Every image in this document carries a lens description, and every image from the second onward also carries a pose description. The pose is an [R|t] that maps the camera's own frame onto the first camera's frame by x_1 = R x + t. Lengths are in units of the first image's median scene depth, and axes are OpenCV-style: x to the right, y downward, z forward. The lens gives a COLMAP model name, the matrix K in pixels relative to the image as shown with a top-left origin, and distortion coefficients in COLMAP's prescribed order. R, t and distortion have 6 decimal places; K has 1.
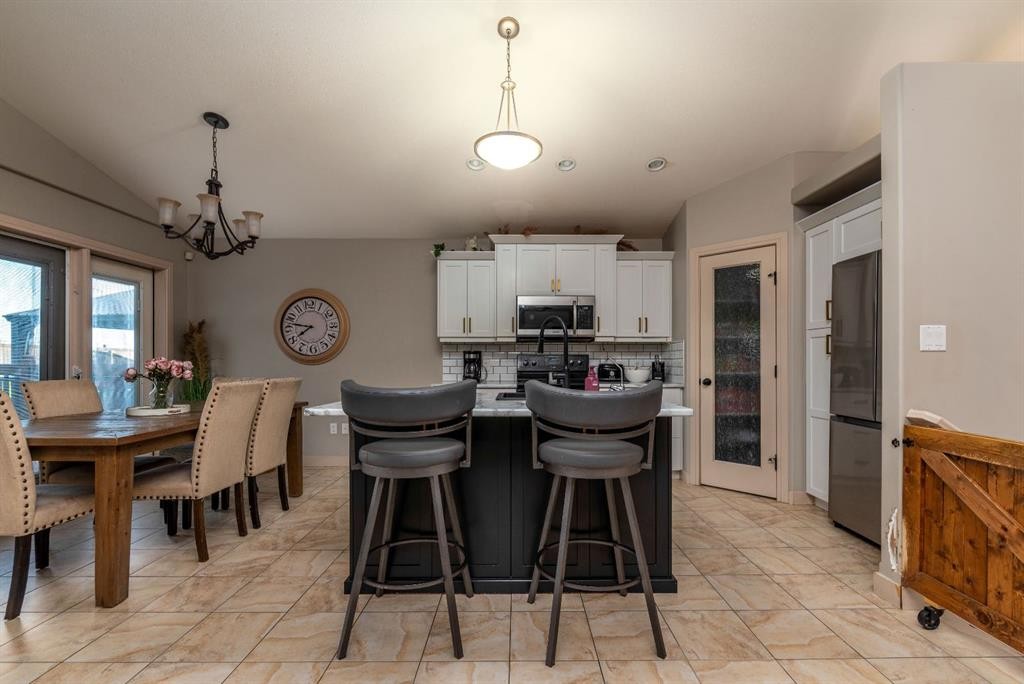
lens RADIAL K [[449.3, 0, 521.0], [0, 449.3, 360.7], [0, 0, 1]] dist [-0.001233, -0.000004]
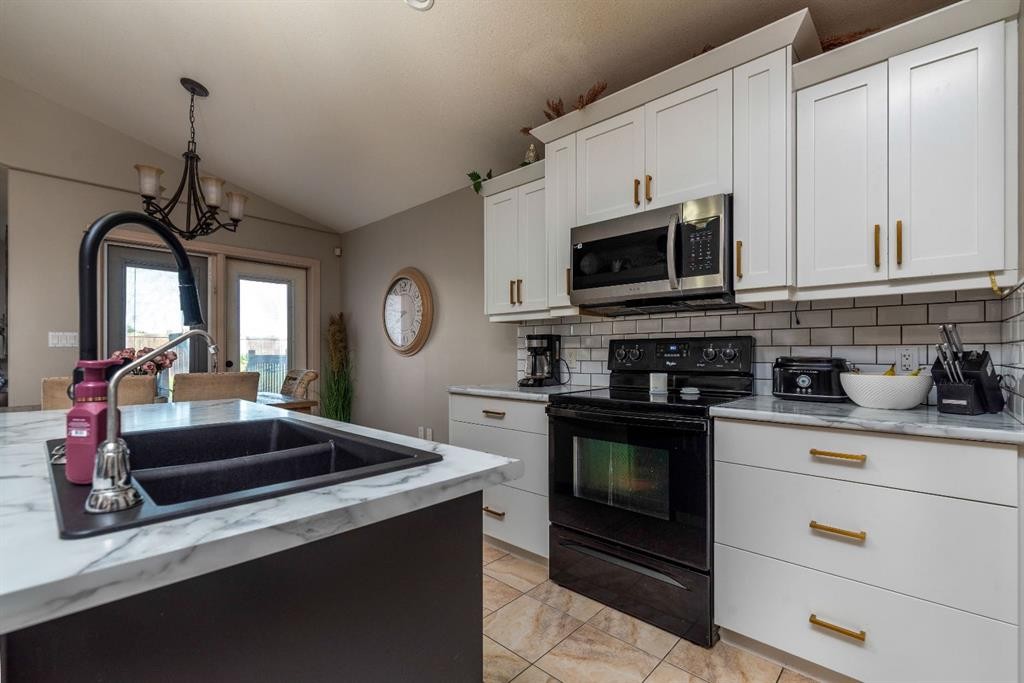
lens RADIAL K [[451.2, 0, 518.5], [0, 451.2, 352.7], [0, 0, 1]] dist [0.001738, 0.000313]
pose [[0.732932, -0.001627, -0.680300, 0.309958], [0.001244, 0.999999, -0.001050, 0.003640], [0.680301, -0.000077, 0.732933, 0.569358]]
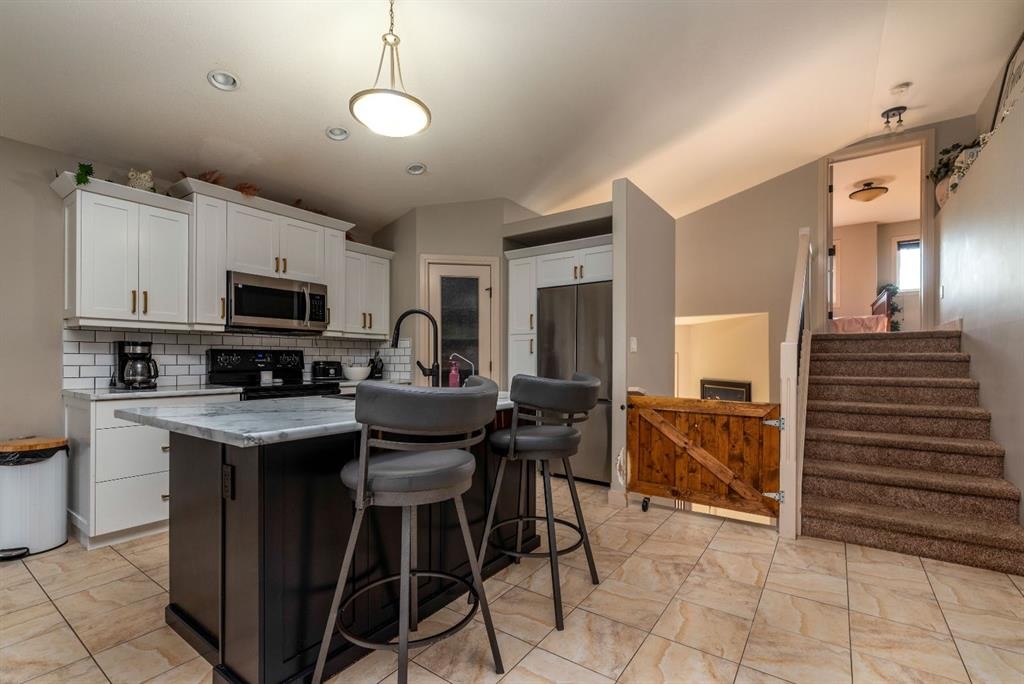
lens RADIAL K [[449.3, 0, 521.0], [0, 449.3, 360.7], [0, 0, 1]] dist [-0.001233, -0.000004]
pose [[0.576325, -0.000793, 0.817220, -0.345972], [-0.001886, 0.999996, 0.002301, 0.004073], [-0.817219, -0.002867, 0.576321, 0.169229]]
